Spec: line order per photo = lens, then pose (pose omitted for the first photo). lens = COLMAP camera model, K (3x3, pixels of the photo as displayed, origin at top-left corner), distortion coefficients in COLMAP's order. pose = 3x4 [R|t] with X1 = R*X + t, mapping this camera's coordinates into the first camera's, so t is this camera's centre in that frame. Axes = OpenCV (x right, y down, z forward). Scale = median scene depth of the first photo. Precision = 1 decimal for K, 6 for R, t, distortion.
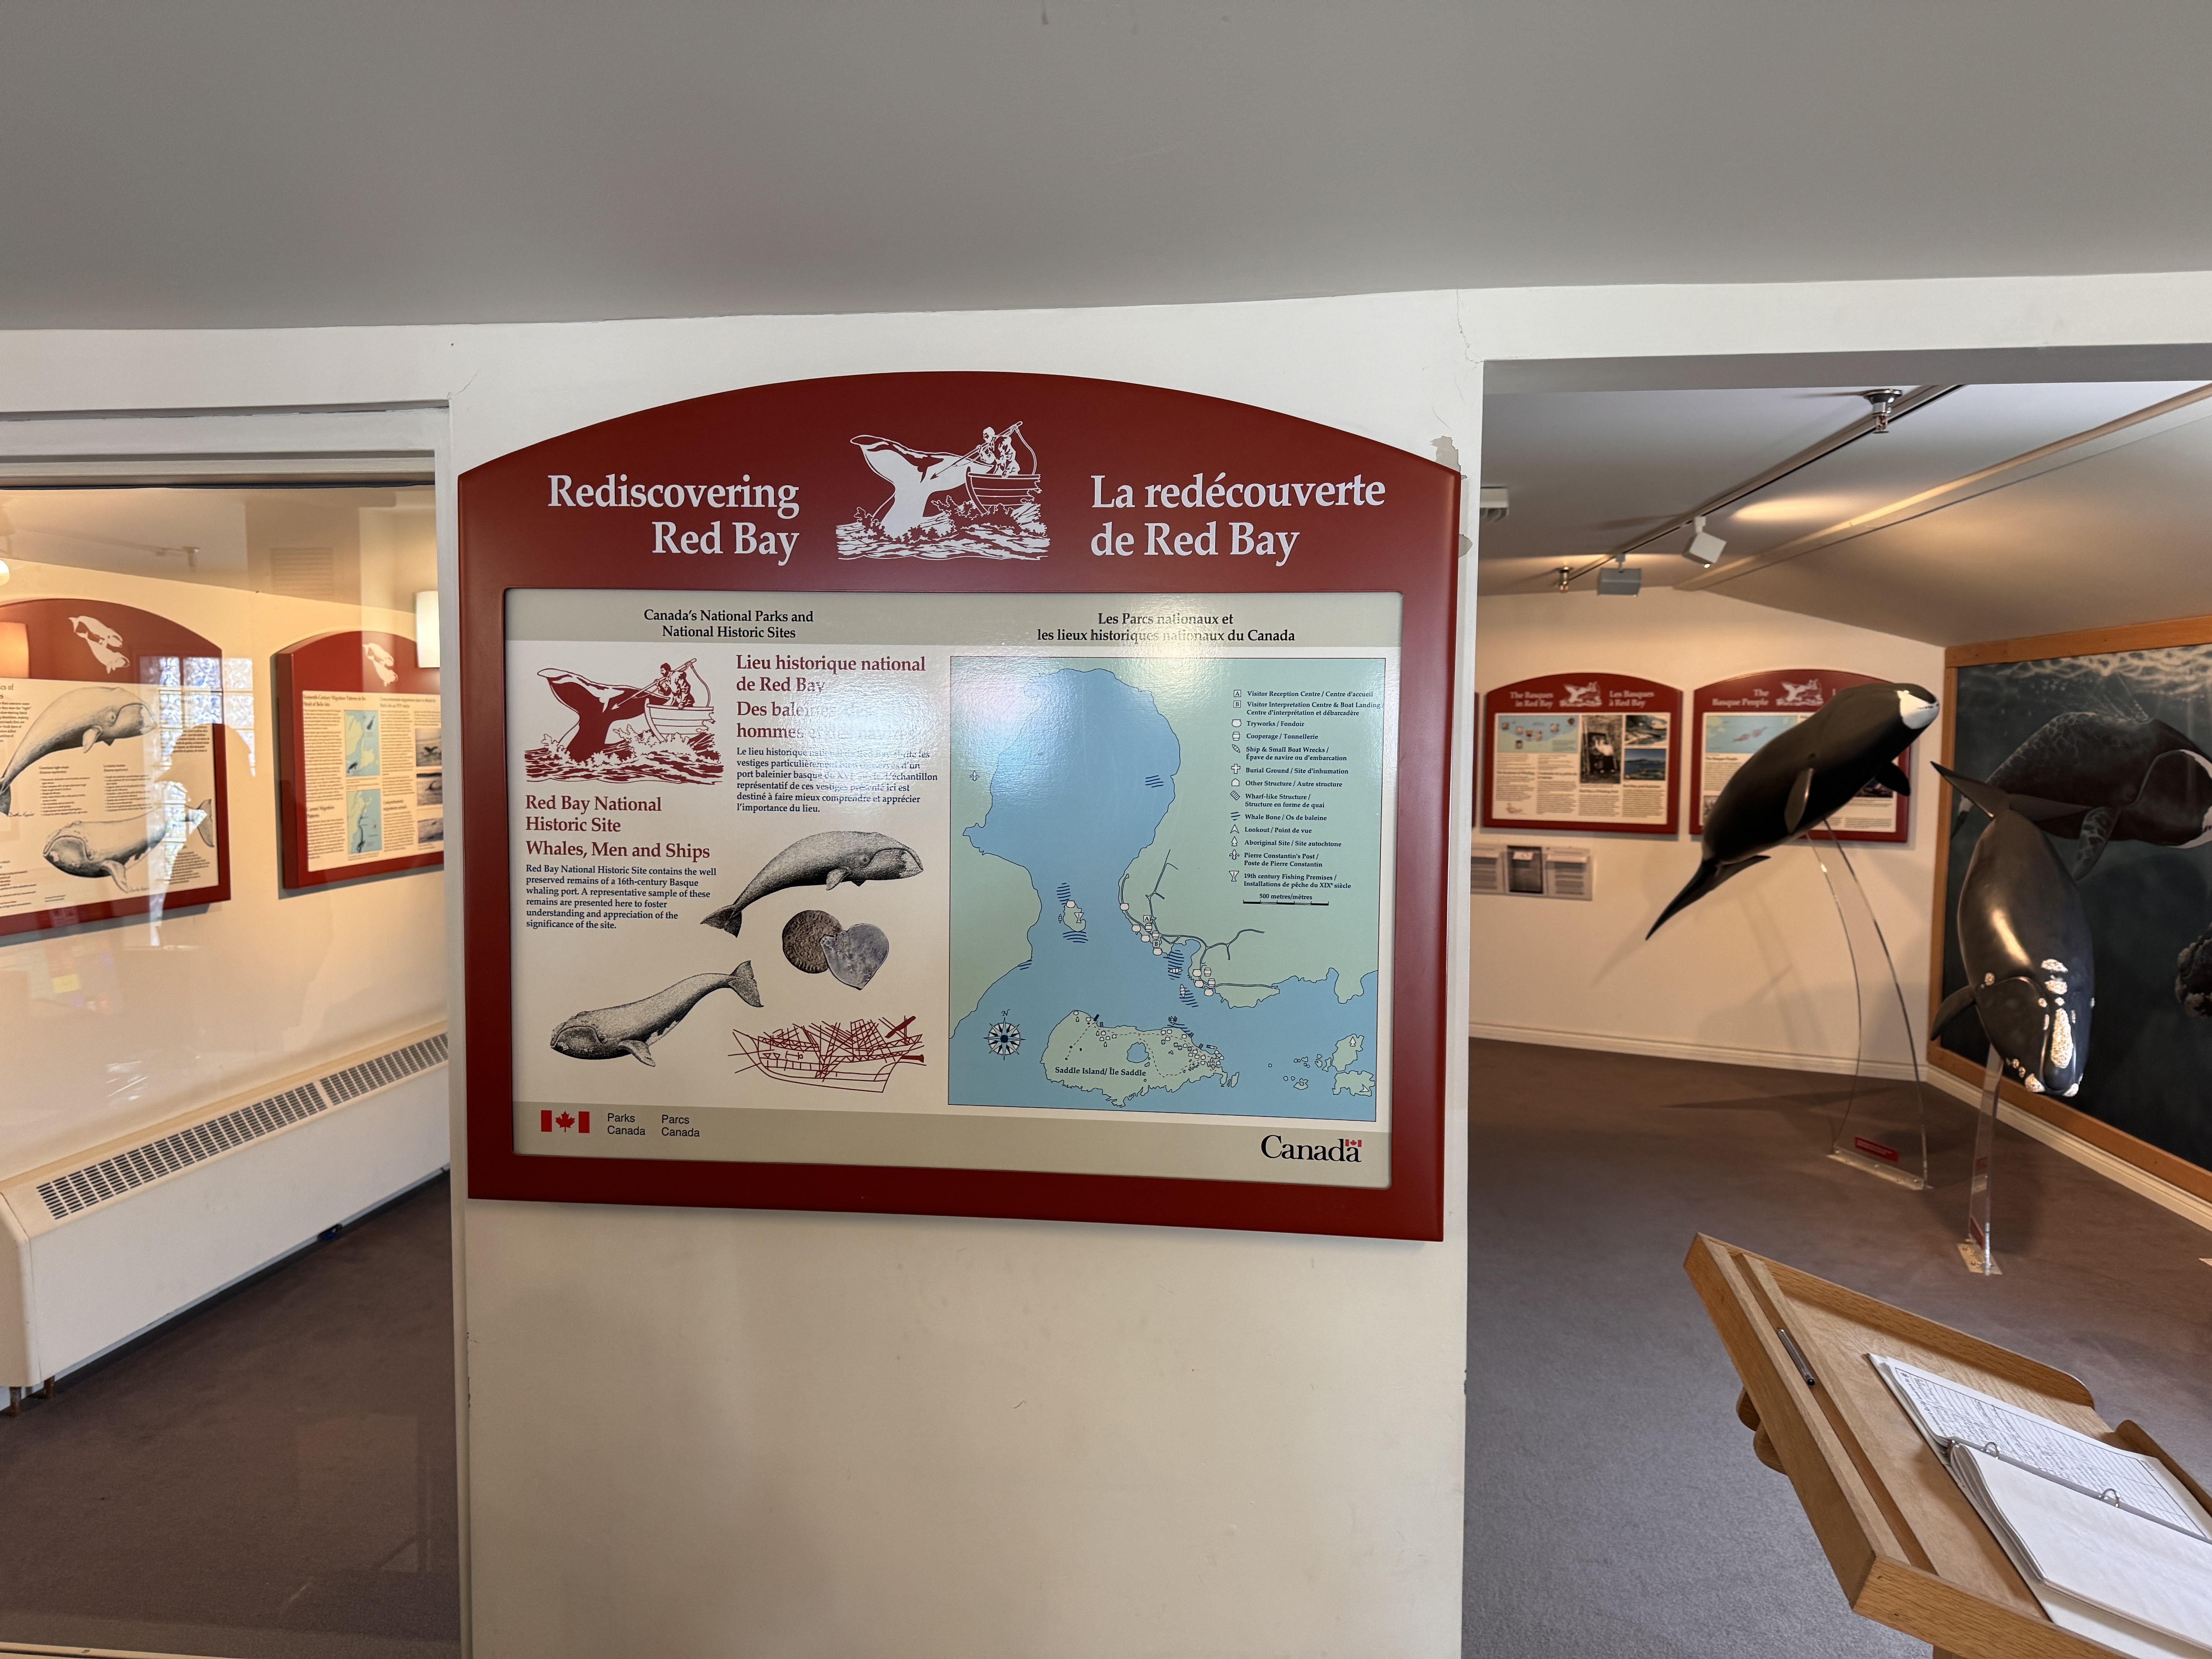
lens RADIAL K [[1569.6, 0, 1106.0], [0, 1569.6, 829.5], [0, 0, 1]] dist [0.184521, -0.171005]
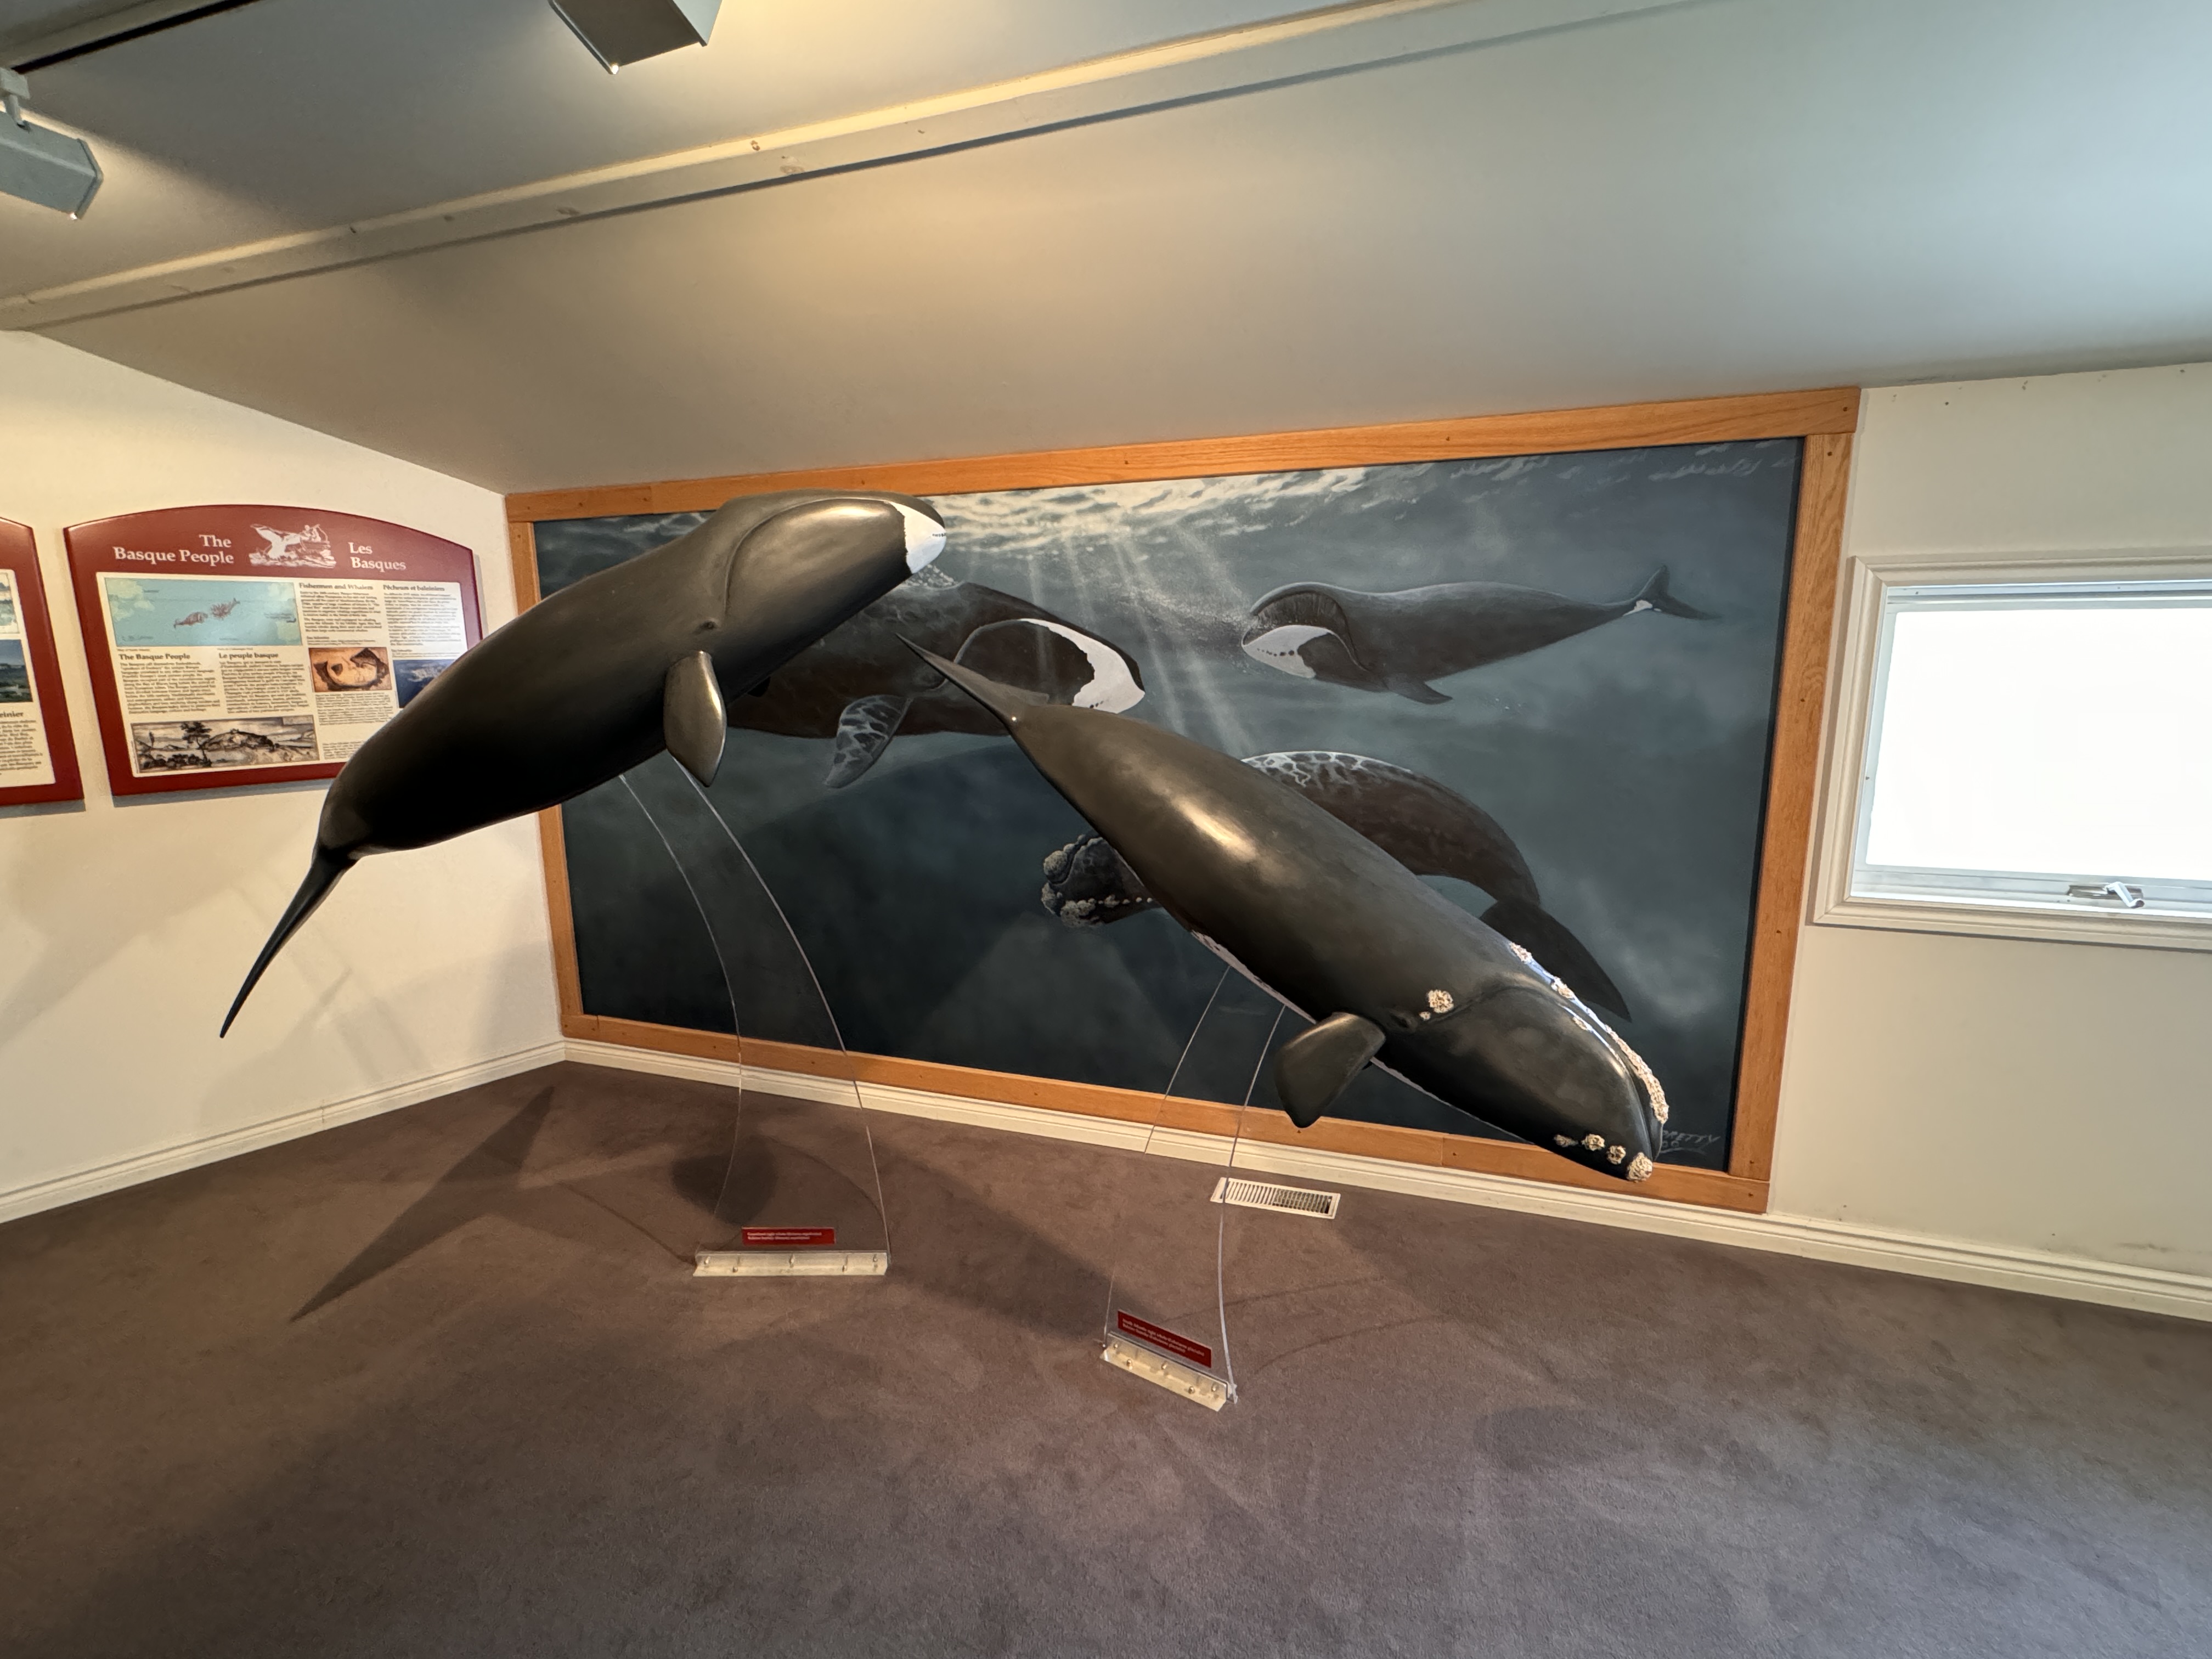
lens RADIAL K [[1022.3, 0, 1104.7], [0, 1022.3, 823.0], [0, 0, 1]] dist [0.001656, 0.000768]
pose [[0.237267, -0.182380, 0.954171, 0.144702], [0.075614, 0.982706, 0.169032, -0.030056], [-0.968497, 0.032043, 0.246954, 0.802329]]
